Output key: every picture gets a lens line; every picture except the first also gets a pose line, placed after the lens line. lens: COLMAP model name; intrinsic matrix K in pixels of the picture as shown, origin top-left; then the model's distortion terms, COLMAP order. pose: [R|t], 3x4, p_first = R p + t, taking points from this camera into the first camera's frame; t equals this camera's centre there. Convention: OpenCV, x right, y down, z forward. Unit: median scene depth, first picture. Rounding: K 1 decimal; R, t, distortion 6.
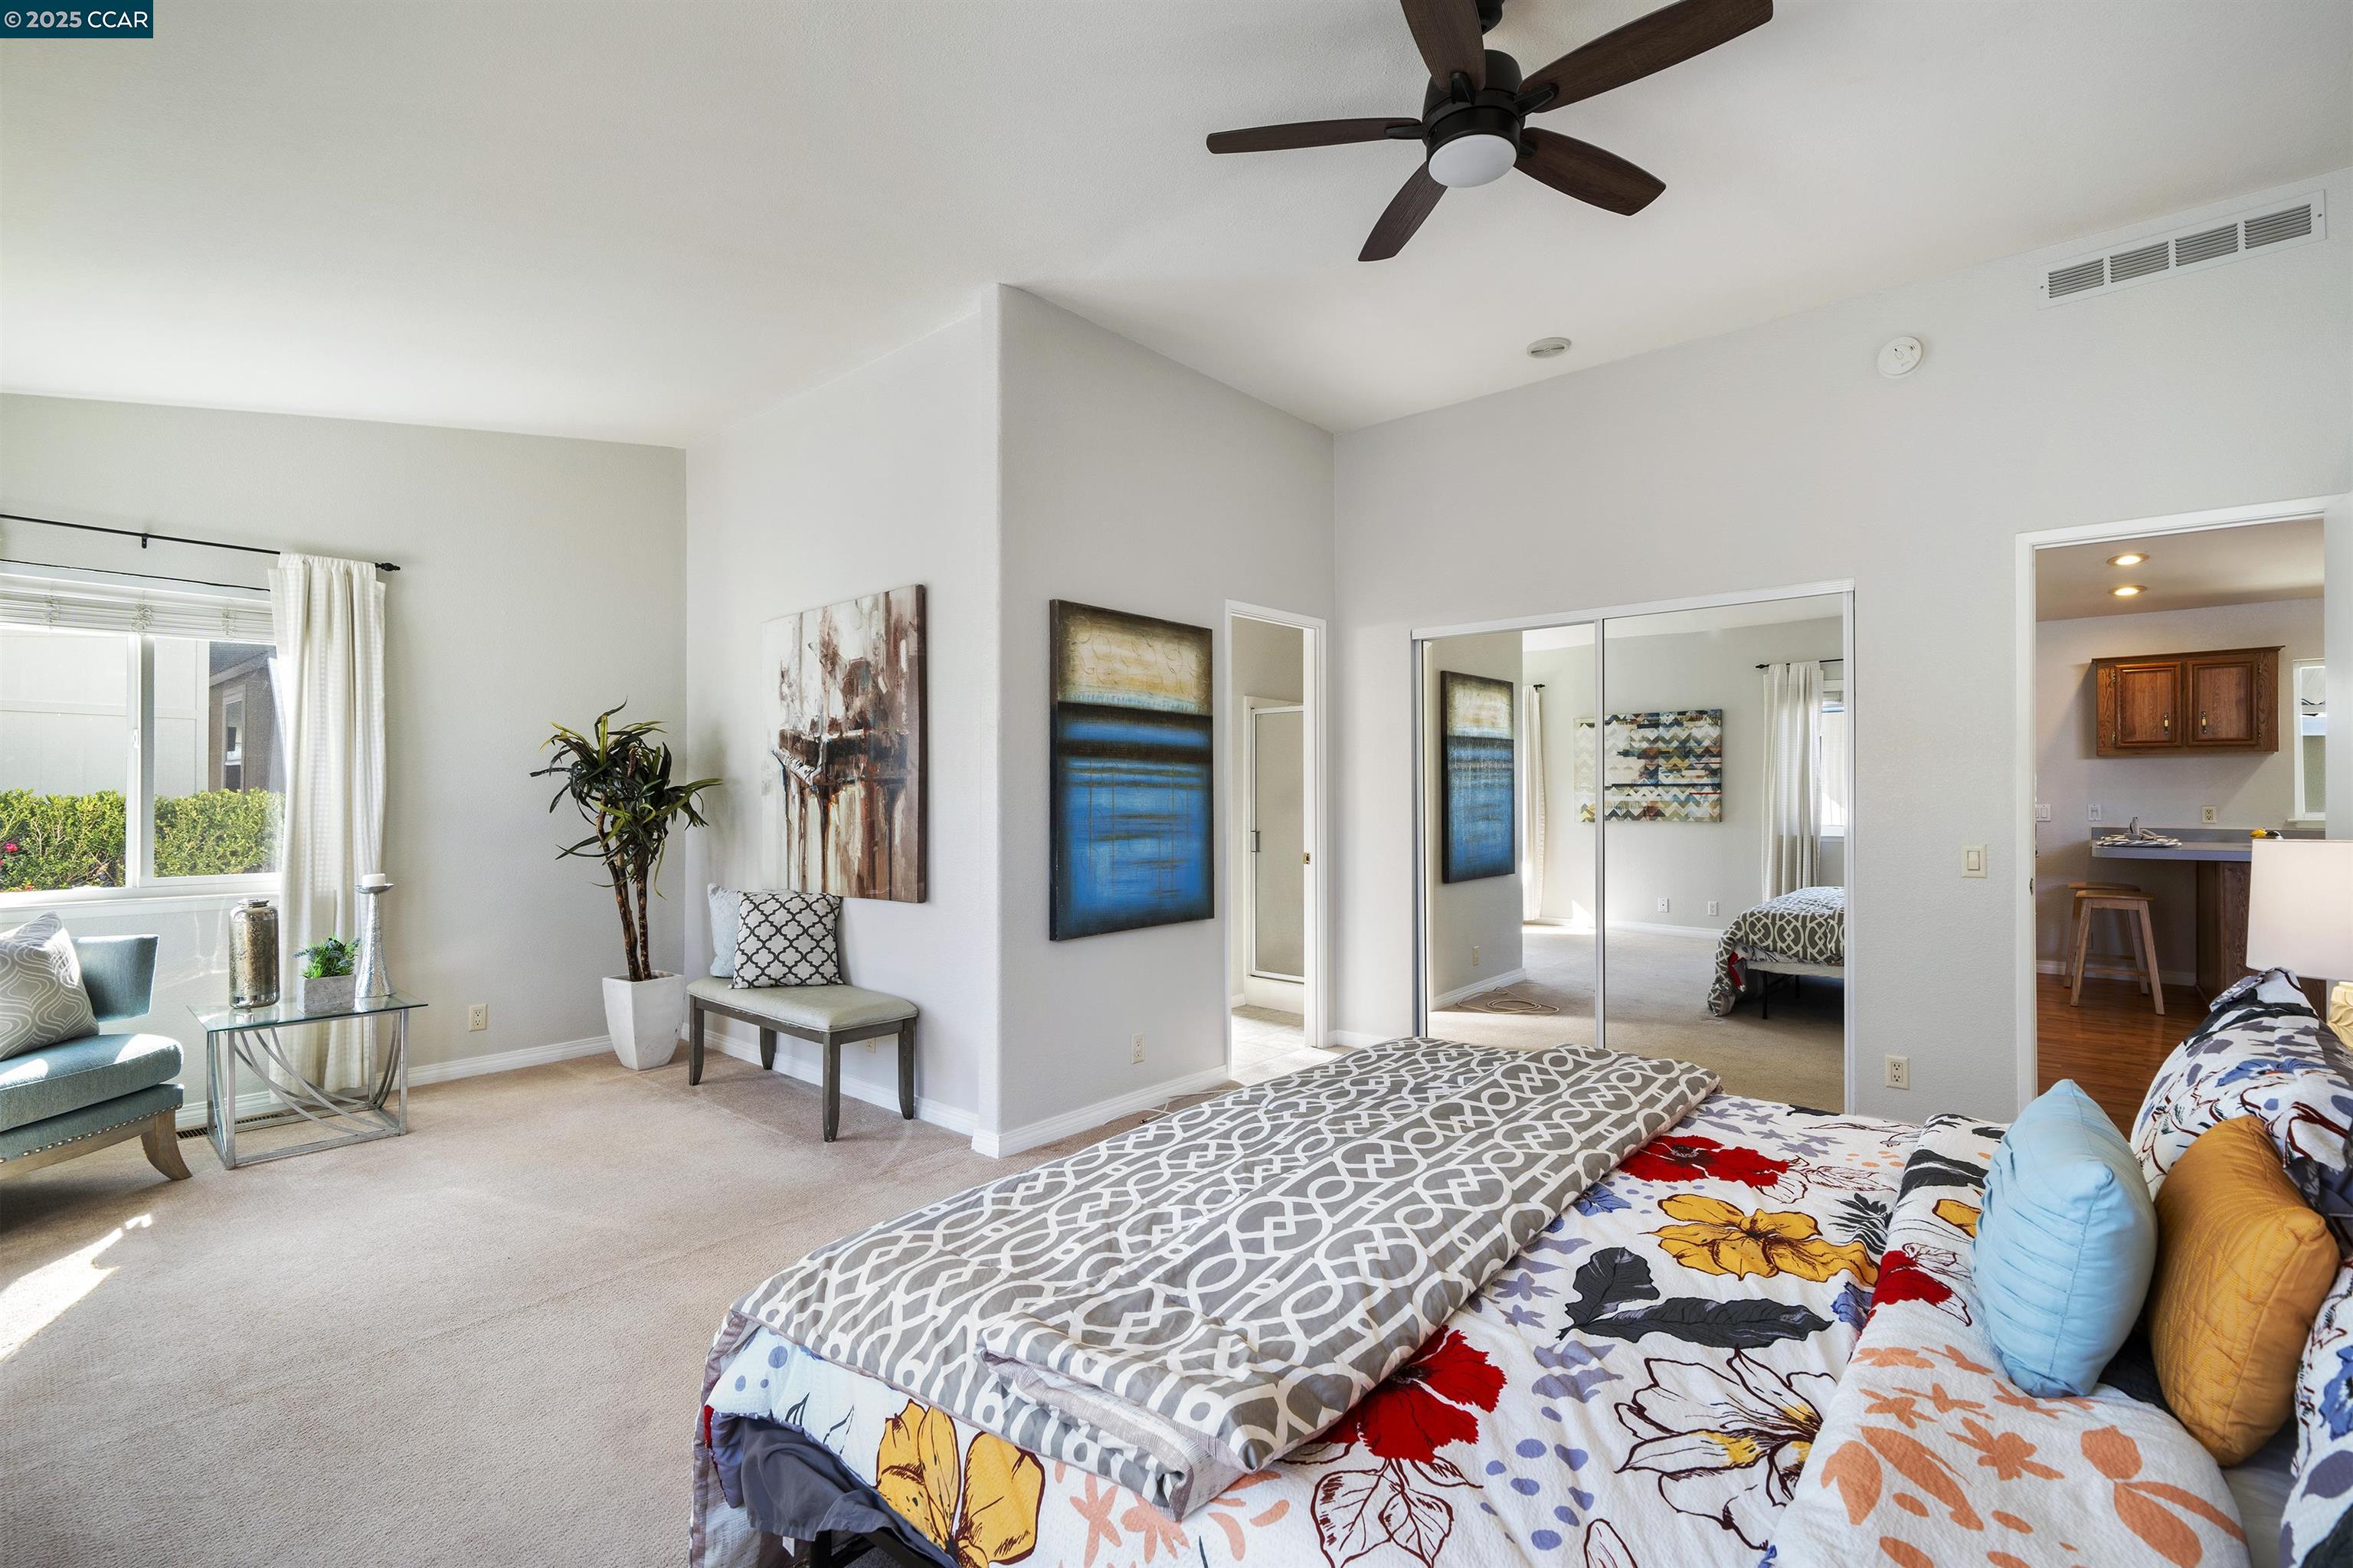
lens RADIAL K [[1046.9, 0, 1182.4], [0, 1046.9, 766.0], [0, 0, 1]] dist [0.001686, -0.000012]
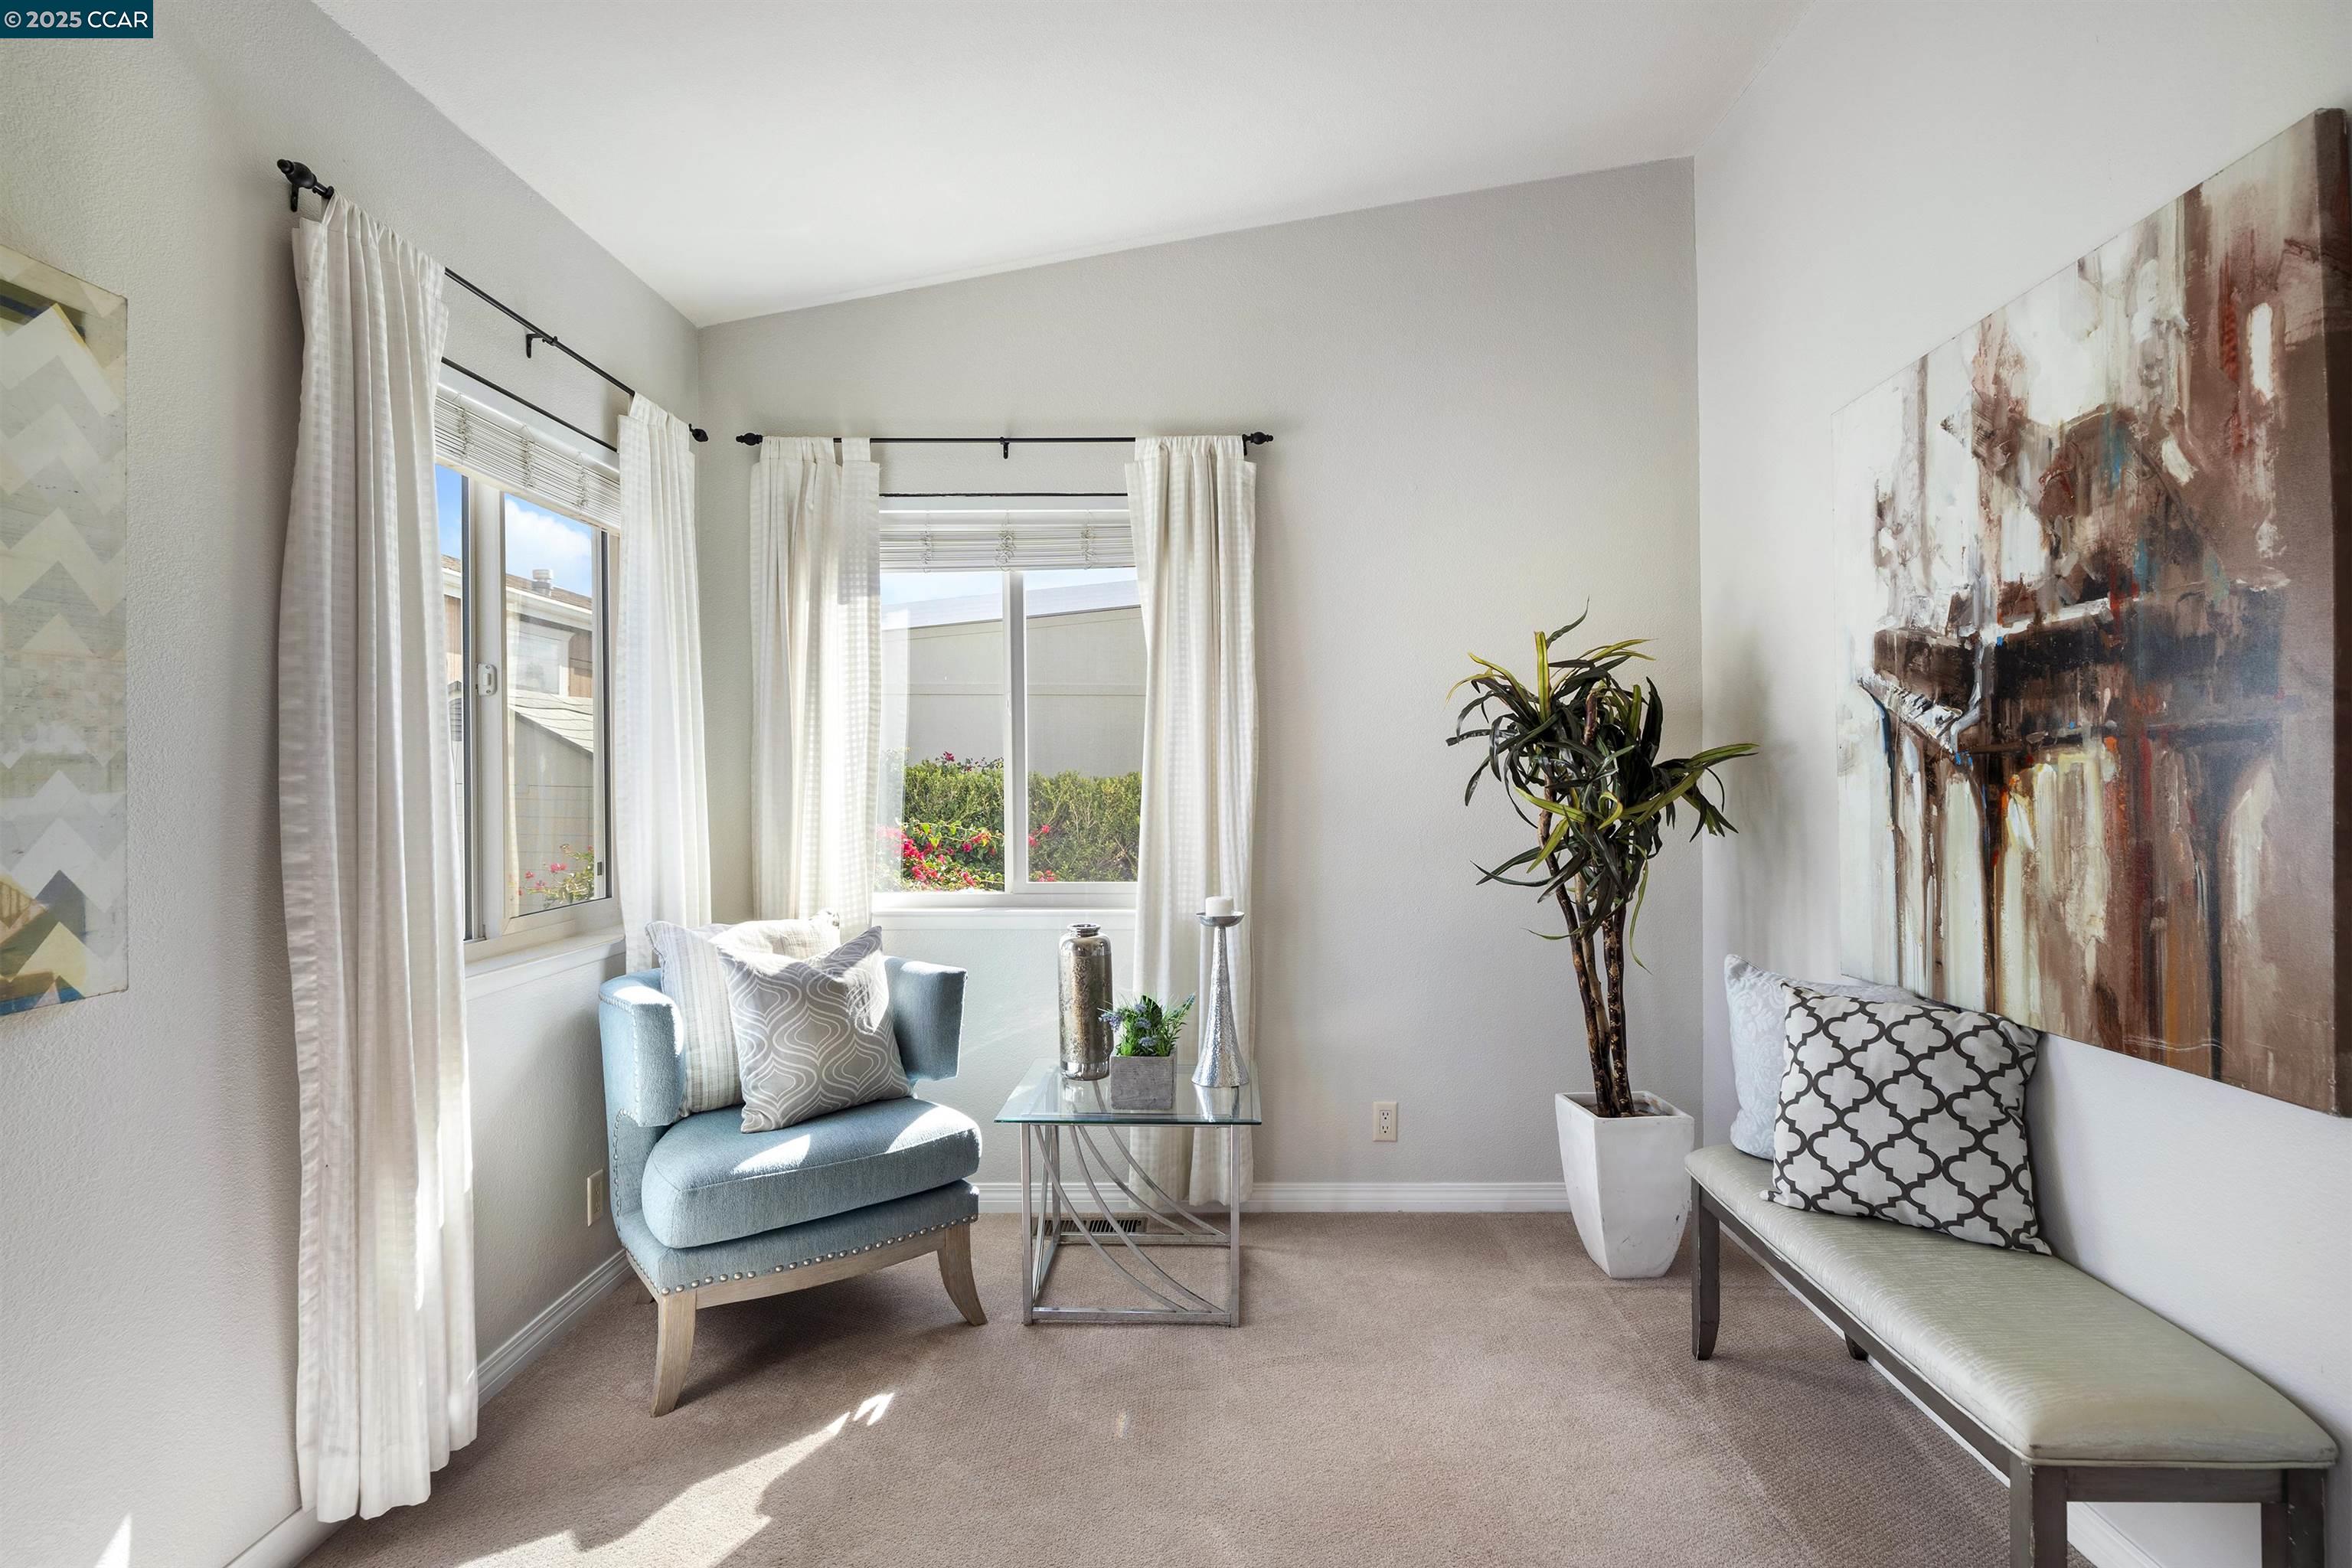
lens RADIAL K [[1239.8, 0, 1209.5], [0, 1239.8, 774.8], [0, 0, 1]] dist [-0.000100, 0.000732]
pose [[0.645083, -0.001964, -0.764110, -0.173298], [0.021235, 0.999657, 0.015358, 0.014260], [0.763817, -0.026133, 0.644903, 0.466827]]
